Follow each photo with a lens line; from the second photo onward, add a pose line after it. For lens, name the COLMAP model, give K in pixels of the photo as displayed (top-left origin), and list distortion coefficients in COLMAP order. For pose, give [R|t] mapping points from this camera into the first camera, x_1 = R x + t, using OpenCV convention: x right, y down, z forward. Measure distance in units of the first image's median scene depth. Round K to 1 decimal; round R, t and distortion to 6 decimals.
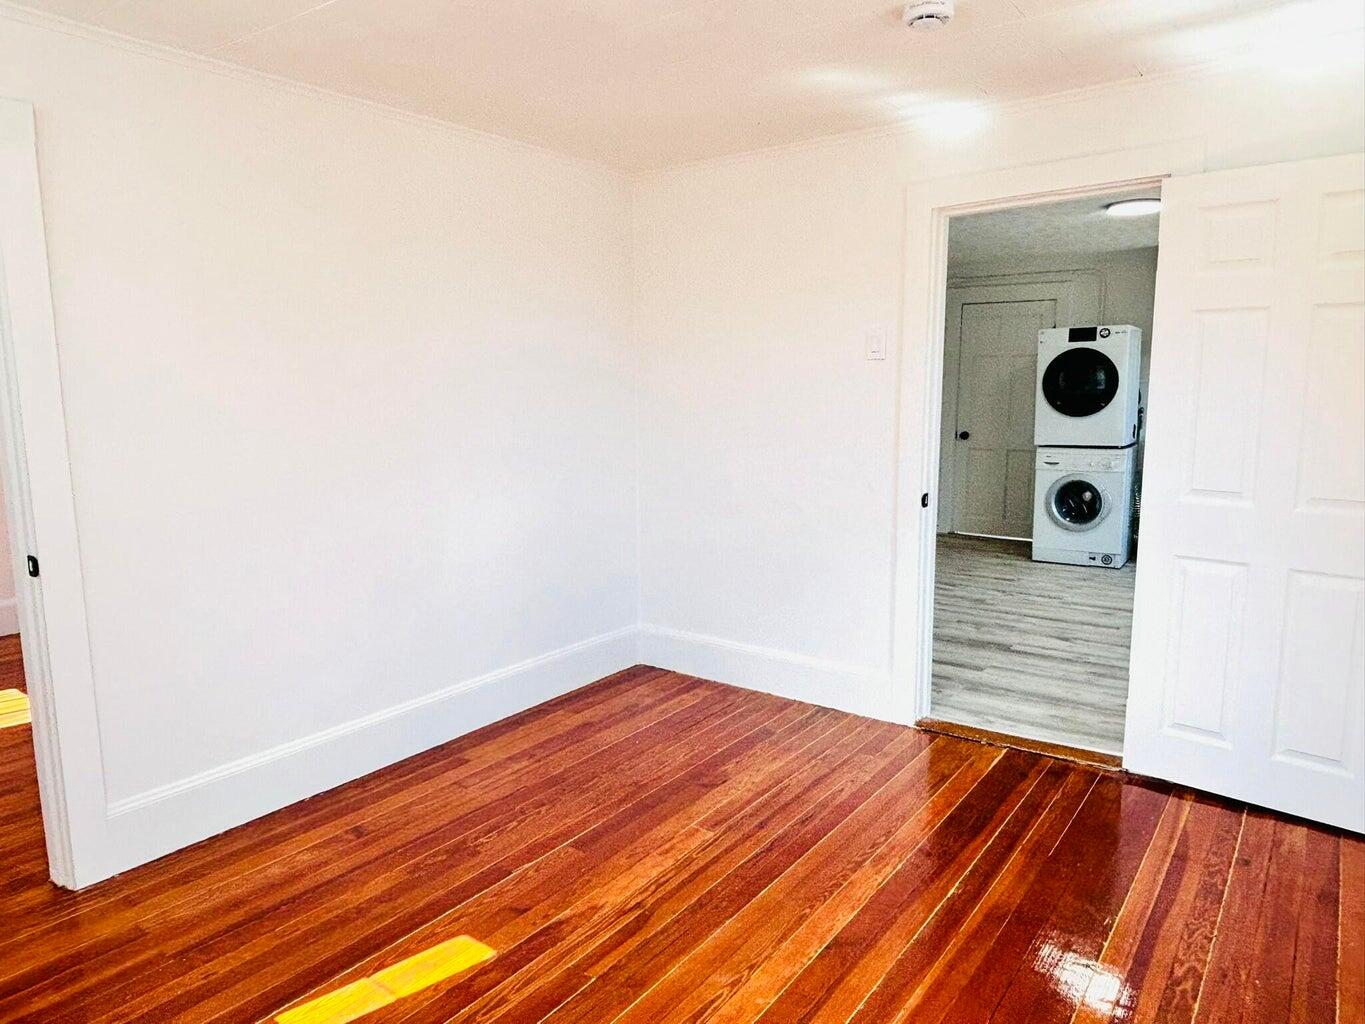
lens RADIAL K [[905.6, 0, 682.5], [0, 905.6, 512.0], [0, 0, 1]] dist [0.000066, -0.000464]
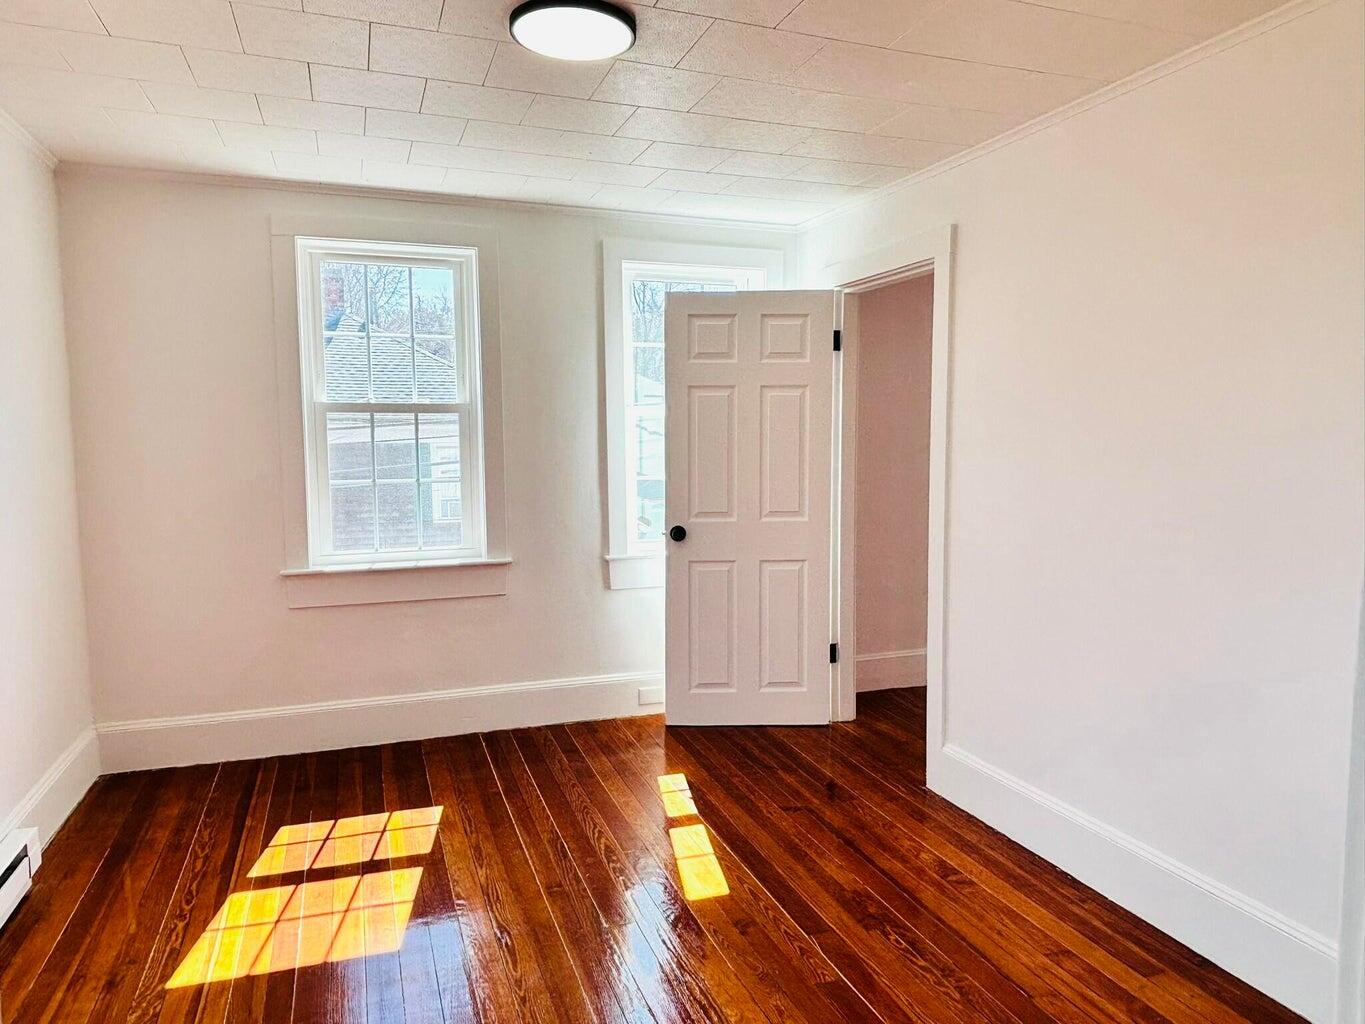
lens RADIAL K [[905.6, 0, 682.5], [0, 905.6, 512.0], [0, 0, 1]] dist [0.000066, -0.000464]
pose [[-0.551324, 0.085360, -0.829913, 0.177148], [-0.110188, 0.978588, 0.173851, -0.053456], [0.826982, 0.187295, -0.530114, 0.357838]]
